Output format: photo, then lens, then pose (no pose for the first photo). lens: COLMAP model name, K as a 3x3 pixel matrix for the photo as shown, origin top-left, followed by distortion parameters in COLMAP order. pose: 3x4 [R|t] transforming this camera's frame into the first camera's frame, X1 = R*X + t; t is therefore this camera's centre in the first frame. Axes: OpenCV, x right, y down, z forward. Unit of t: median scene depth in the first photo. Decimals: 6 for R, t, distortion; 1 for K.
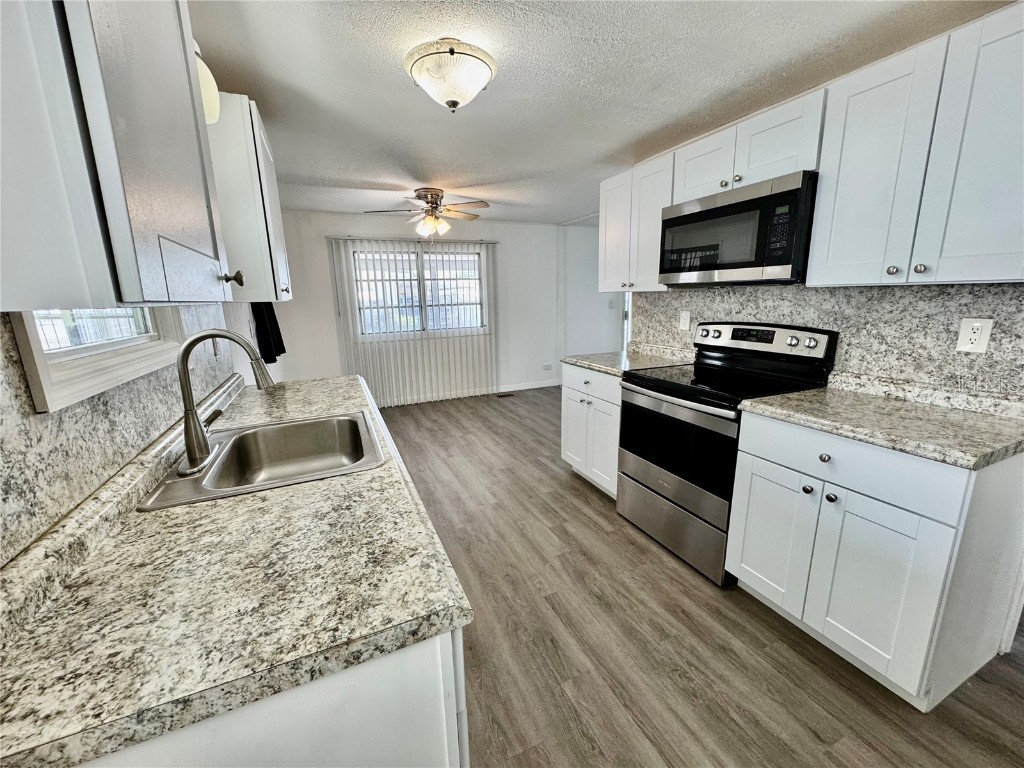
lens RADIAL K [[408.8, 0, 512.0], [0, 408.8, 384.0], [0, 0, 1]] dist [0.000802, -0.000025]
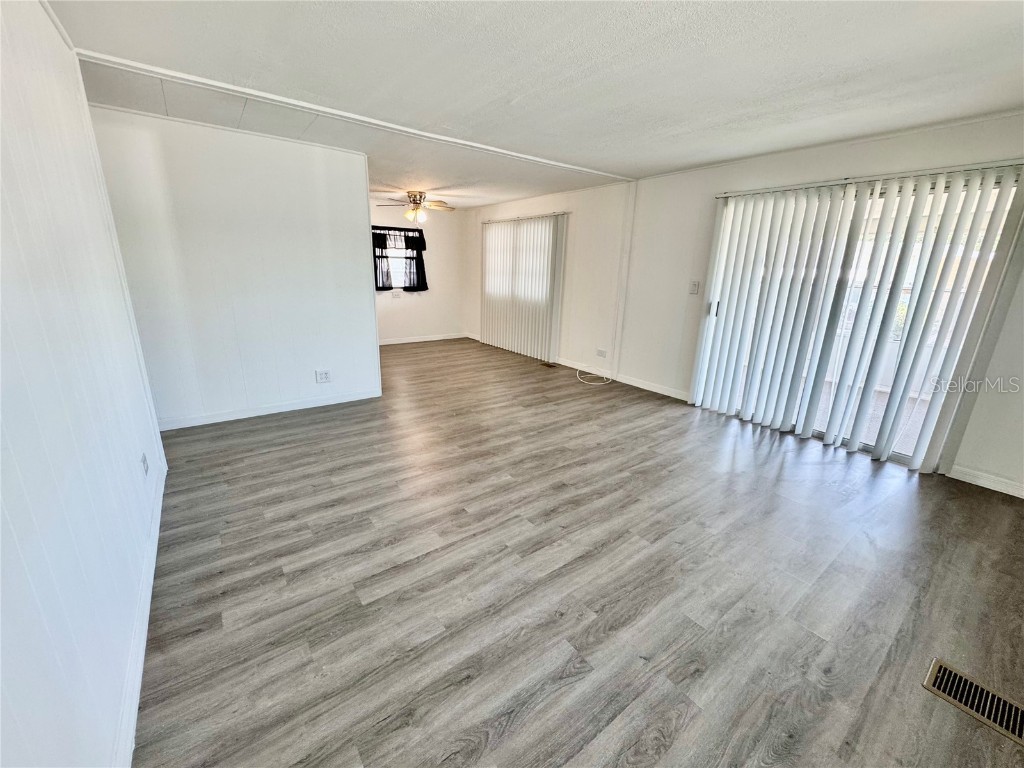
lens RADIAL K [[408.8, 0, 512.0], [0, 408.8, 384.0], [0, 0, 1]] dist [0.000802, -0.000025]
pose [[0.213525, 0.298829, -0.930112, 1.076317], [-0.240699, 0.938812, 0.246367, -0.184270], [0.946821, 0.171272, 0.272388, 0.729133]]
